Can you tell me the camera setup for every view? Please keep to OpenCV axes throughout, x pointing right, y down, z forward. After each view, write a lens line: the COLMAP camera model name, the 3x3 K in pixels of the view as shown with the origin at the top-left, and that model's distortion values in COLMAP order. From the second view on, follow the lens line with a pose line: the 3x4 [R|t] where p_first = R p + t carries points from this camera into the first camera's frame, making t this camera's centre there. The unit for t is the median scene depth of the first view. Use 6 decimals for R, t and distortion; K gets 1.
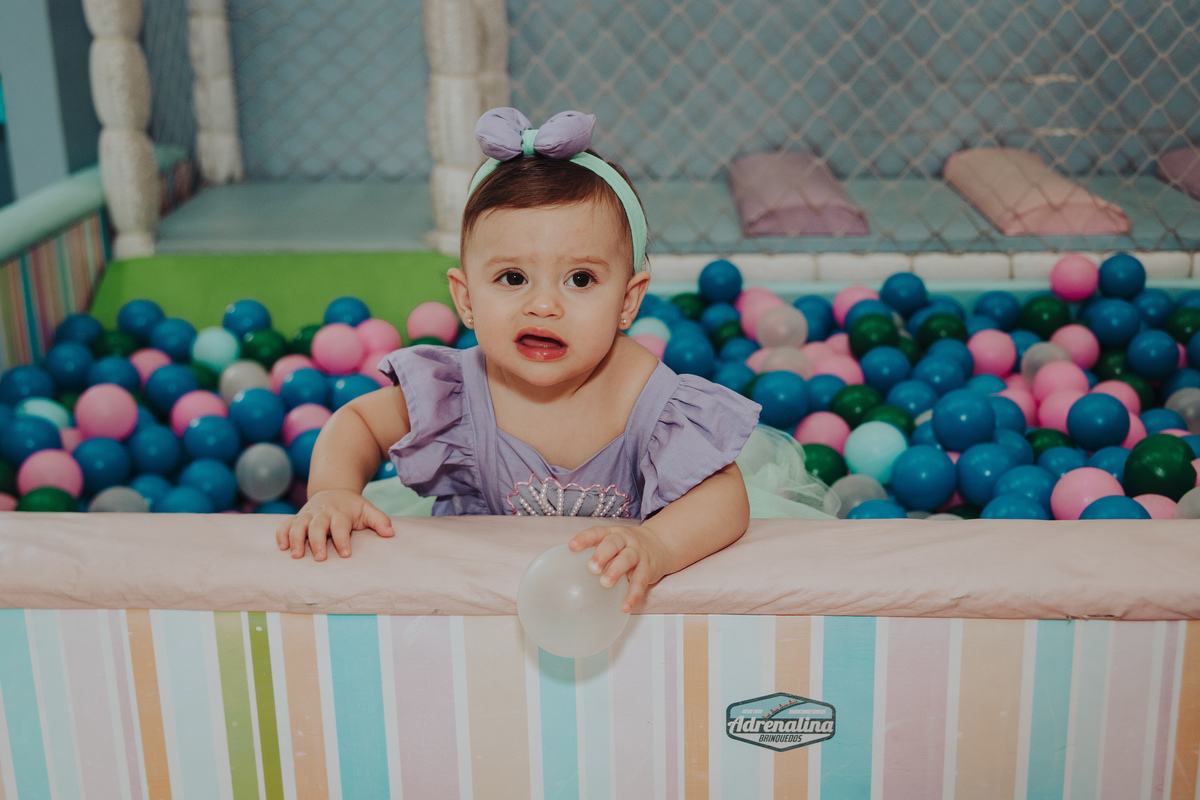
lens RADIAL K [[1538.6, 0, 600.0], [0, 1538.6, 400.0], [0, 0, 1]] dist [0.018098, -0.014366]
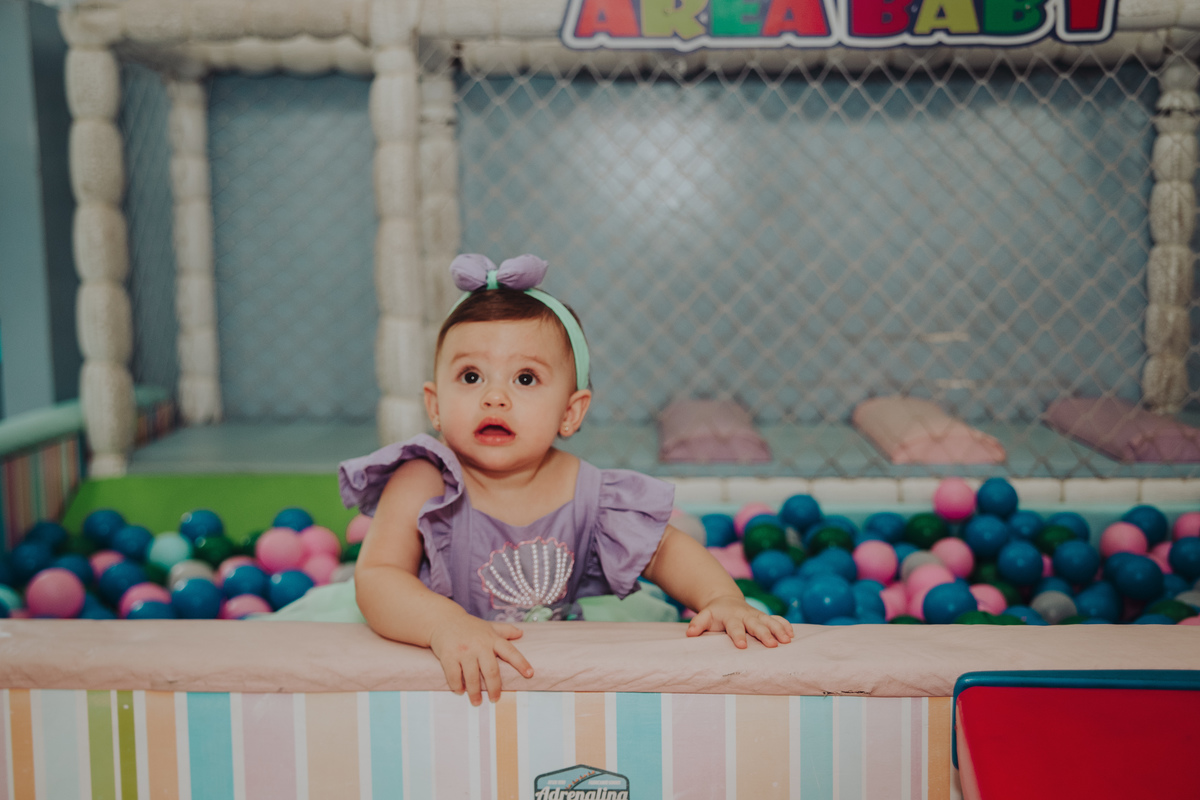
lens RADIAL K [[1489.4, 0, 625.3], [0, 1489.4, 399.2], [0, 0, 1]] dist [0.037749, 0.093388]
pose [[0.999974, 0.007145, 0.000383, 0.146481], [-0.006914, 0.978738, -0.204997, 0.150302], [-0.001839, 0.204990, 0.978762, -0.137343]]
